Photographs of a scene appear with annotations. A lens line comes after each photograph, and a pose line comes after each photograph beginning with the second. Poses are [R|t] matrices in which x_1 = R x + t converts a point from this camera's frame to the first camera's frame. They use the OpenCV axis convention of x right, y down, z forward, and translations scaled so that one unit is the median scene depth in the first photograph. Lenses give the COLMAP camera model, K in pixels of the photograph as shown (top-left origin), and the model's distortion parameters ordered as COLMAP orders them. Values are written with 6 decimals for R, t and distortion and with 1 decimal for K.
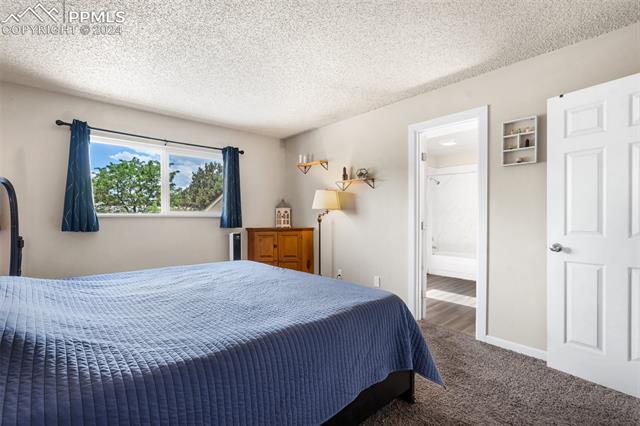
lens RADIAL K [[297.8, 0, 320.0], [0, 297.8, 213.0], [0, 0, 1]] dist [-0.000668, -0.000088]
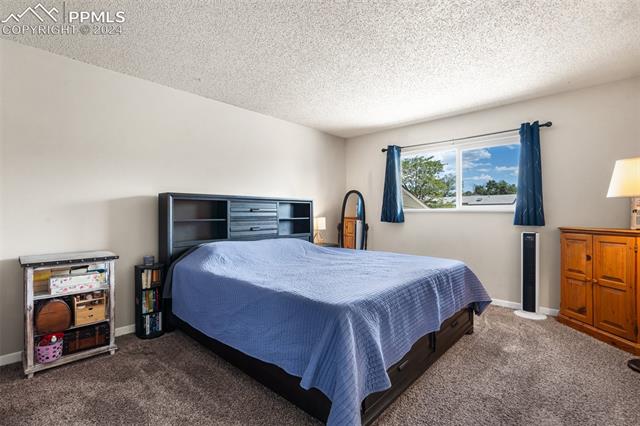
lens RADIAL K [[297.8, 0, 320.0], [0, 297.8, 213.0], [0, 0, 1]] dist [-0.000668, -0.000088]
pose [[0.099669, 0.000351, -0.995021, 0.445453], [0.011761, 0.999930, 0.001531, 0.008699], [0.994951, -0.011855, 0.099657, 0.380672]]
